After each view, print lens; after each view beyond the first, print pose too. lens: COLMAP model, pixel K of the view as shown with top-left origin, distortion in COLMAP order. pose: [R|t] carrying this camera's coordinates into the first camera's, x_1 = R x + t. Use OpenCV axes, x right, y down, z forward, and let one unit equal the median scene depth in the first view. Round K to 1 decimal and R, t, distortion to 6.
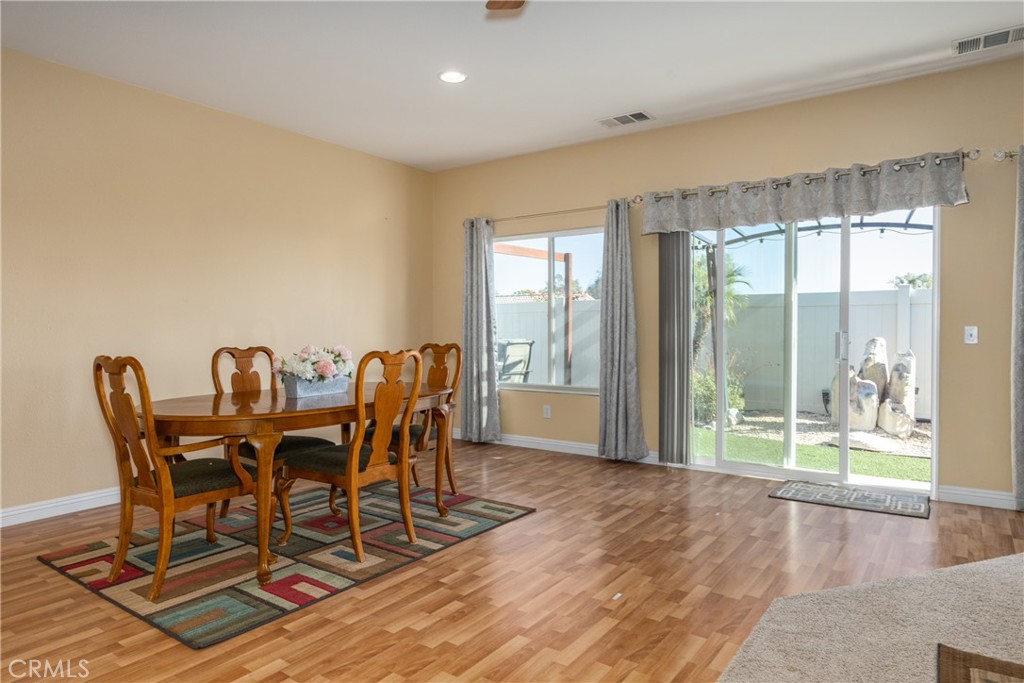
lens RADIAL K [[640.5, 0, 512.0], [0, 640.5, 341.5], [0, 0, 1]] dist [-0.002764, -0.001773]
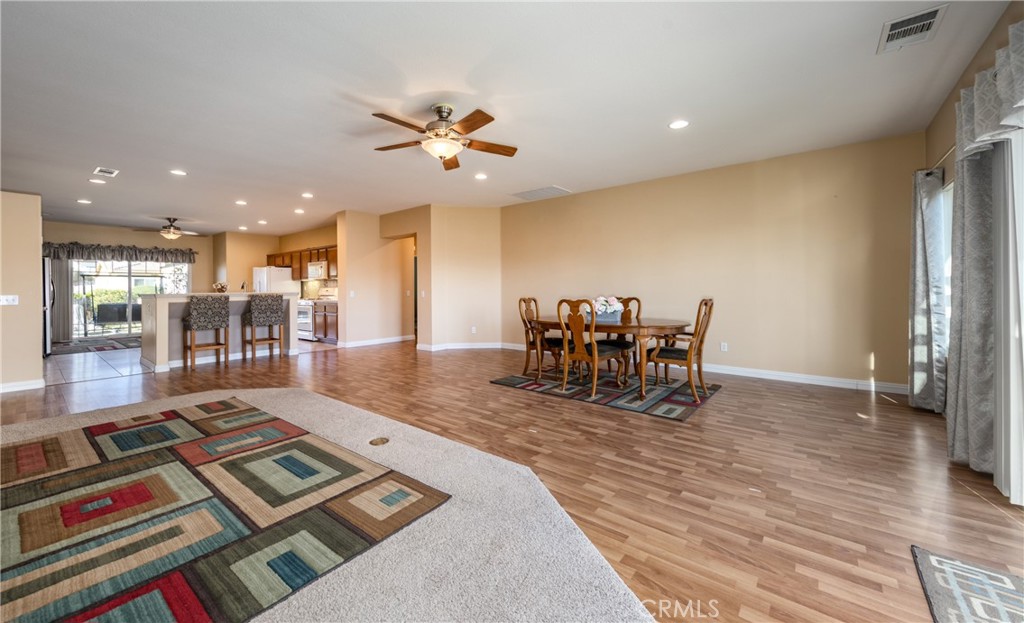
lens RADIAL K [[382.5, 0, 512.0], [0, 382.5, 311.5], [0, 0, 1]] dist [0.001238, 0.000057]
pose [[-0.048941, 0.051944, -0.997450, 1.207255], [-0.012401, 0.998538, 0.052609, -0.022556], [0.998725, 0.014944, -0.048225, 0.912233]]
